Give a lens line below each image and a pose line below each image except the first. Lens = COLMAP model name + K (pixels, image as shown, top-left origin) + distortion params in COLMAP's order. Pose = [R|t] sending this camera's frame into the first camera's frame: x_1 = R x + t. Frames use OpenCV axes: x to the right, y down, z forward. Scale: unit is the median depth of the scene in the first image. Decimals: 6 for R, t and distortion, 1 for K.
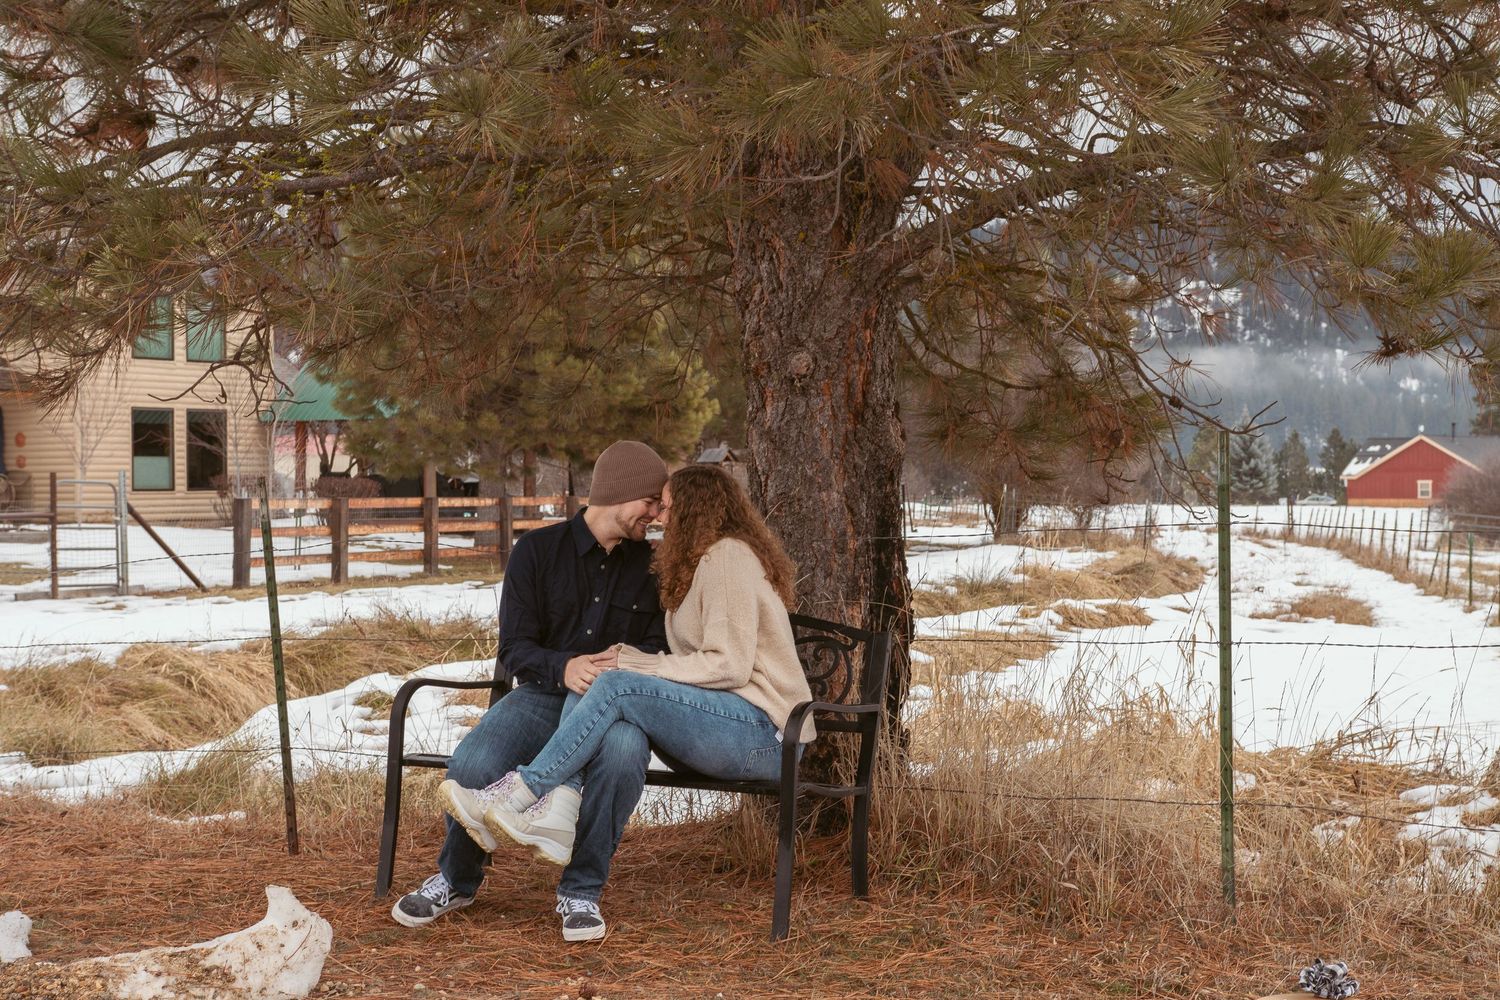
lens RADIAL K [[2382.4, 0, 748.7], [0, 2382.4, 499.9], [0, 0, 1]] dist [0.132700, 0.000000]
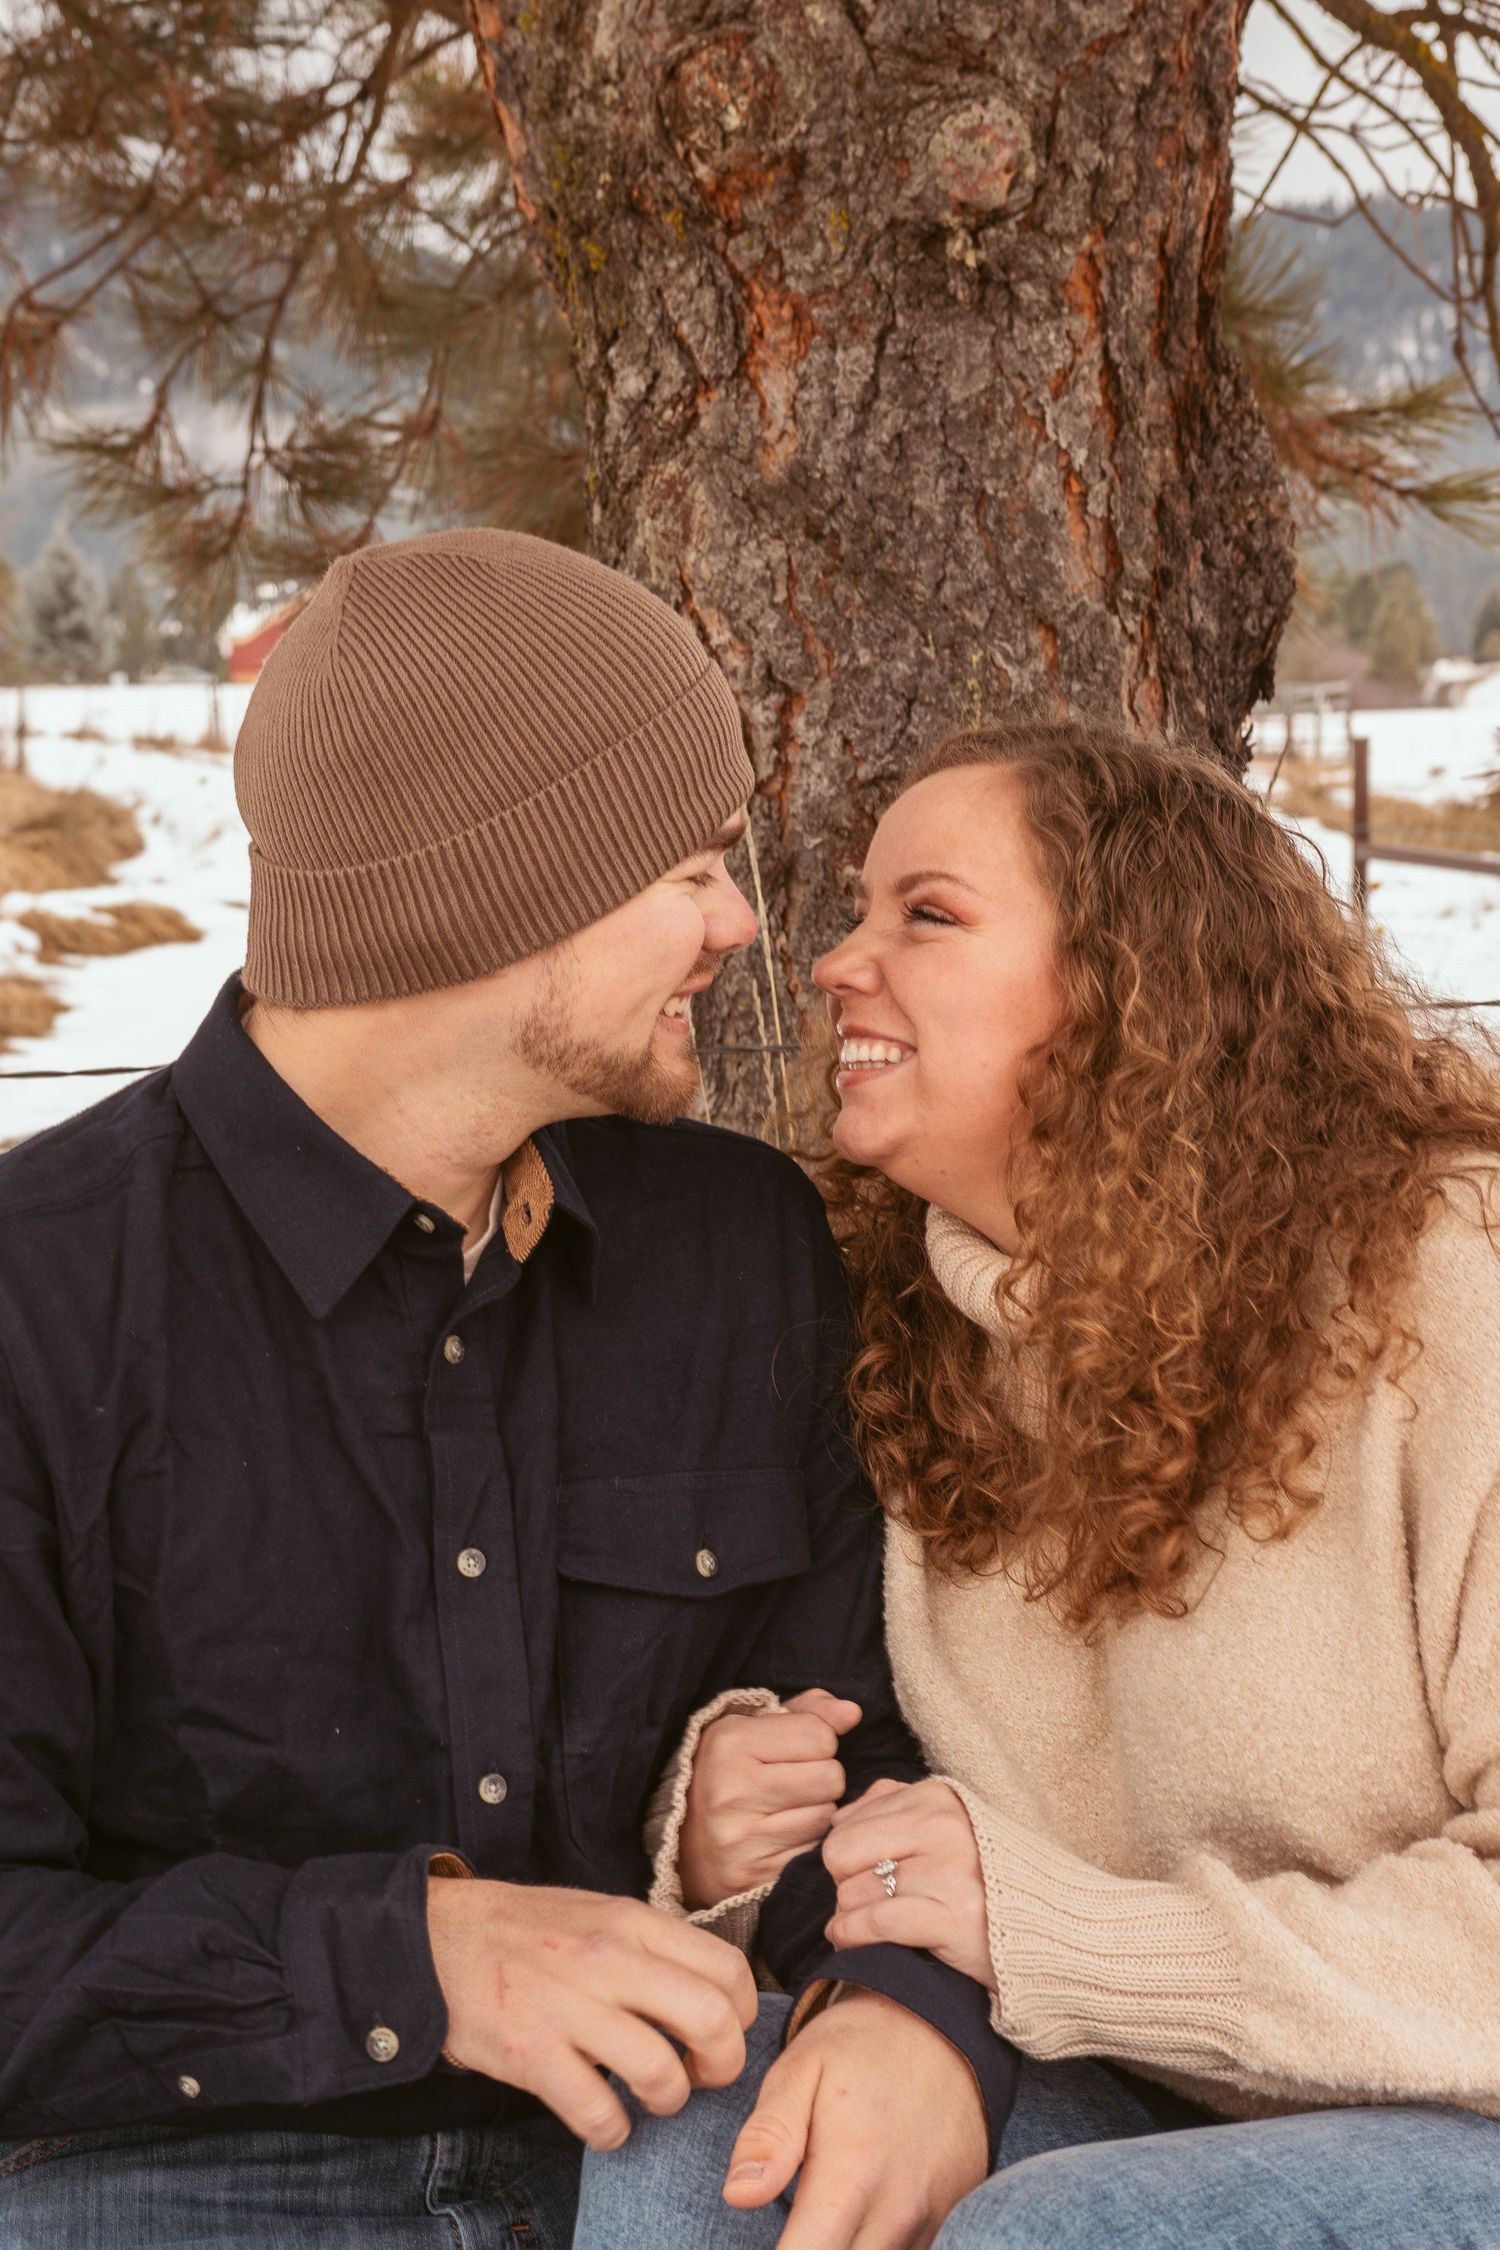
lens RADIAL K [[3873.0, 0, 732.6], [0, 3873.0, 1115.5], [0, 0, 1]] dist [0.053495, 0.000000]
pose [[0.924263, -0.063013, 0.376520, -0.131353], [0.020483, 0.993048, 0.115911, -0.013242], [-0.381206, -0.099420, 0.919129, 0.680086]]
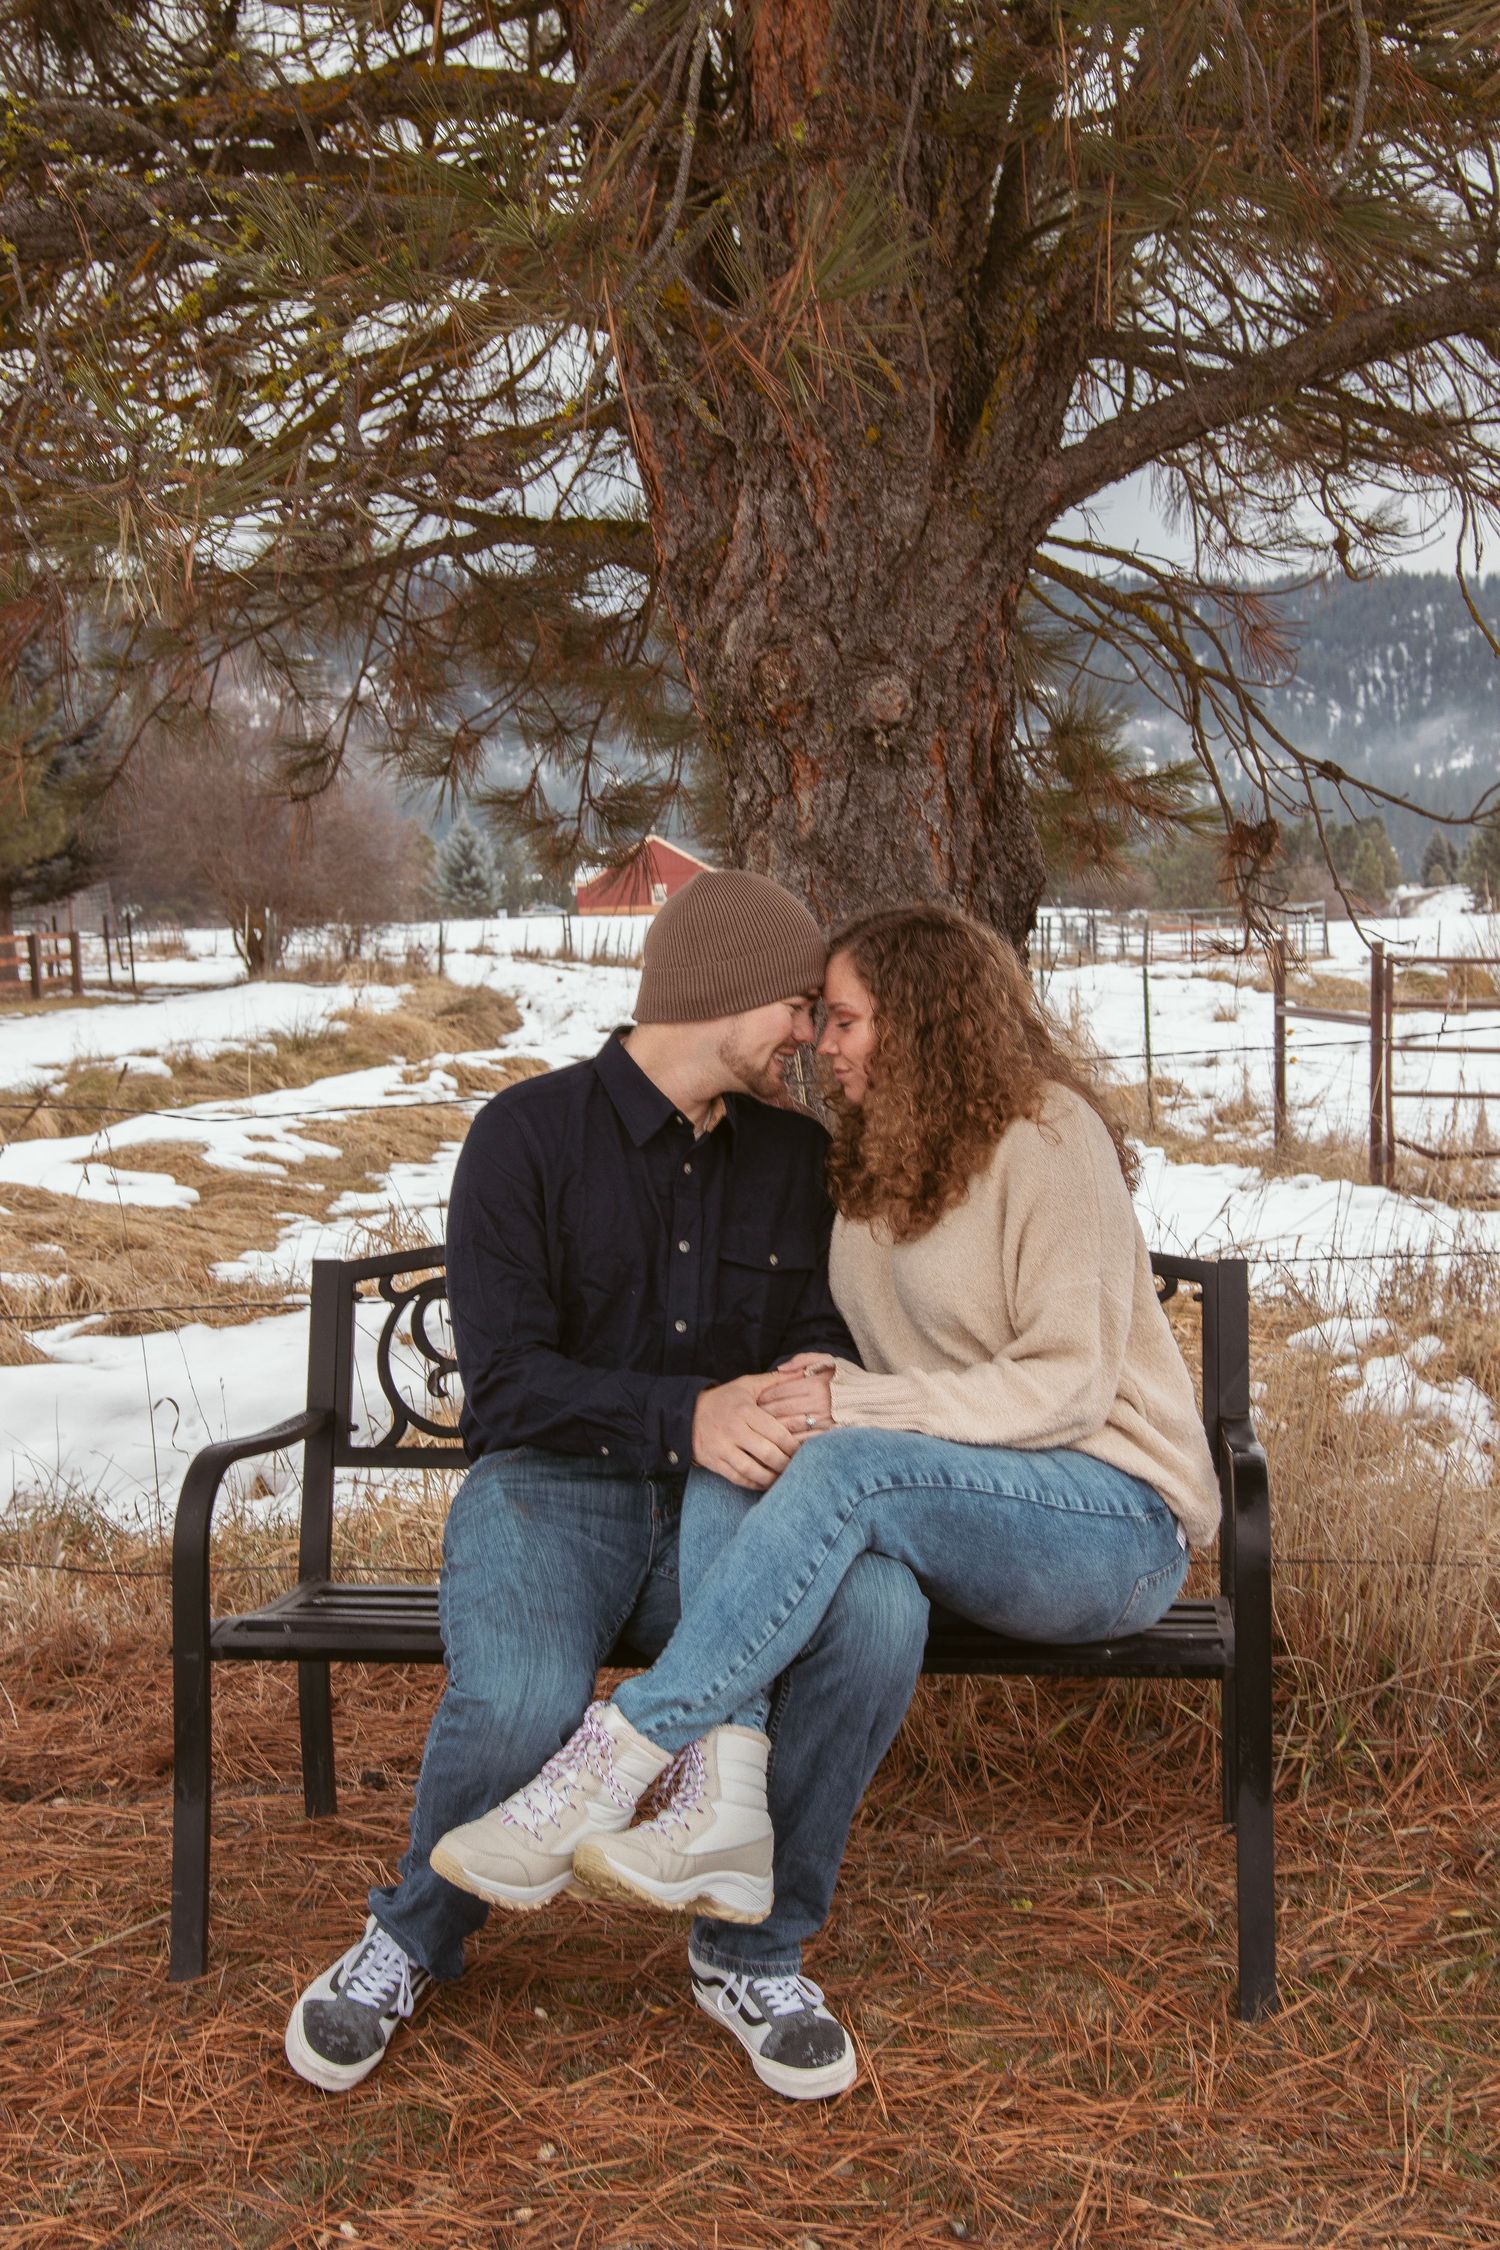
lens RADIAL K [[2666.7, 0, 766.7], [0, 2666.7, 1127.2], [0, 0, 1]] dist [-0.019113, 0.000000]
pose [[0.944101, -0.064335, 0.323319, -0.181144], [0.038717, 0.995623, 0.085059, -0.017416], [-0.327376, -0.067786, 0.942460, 0.486823]]
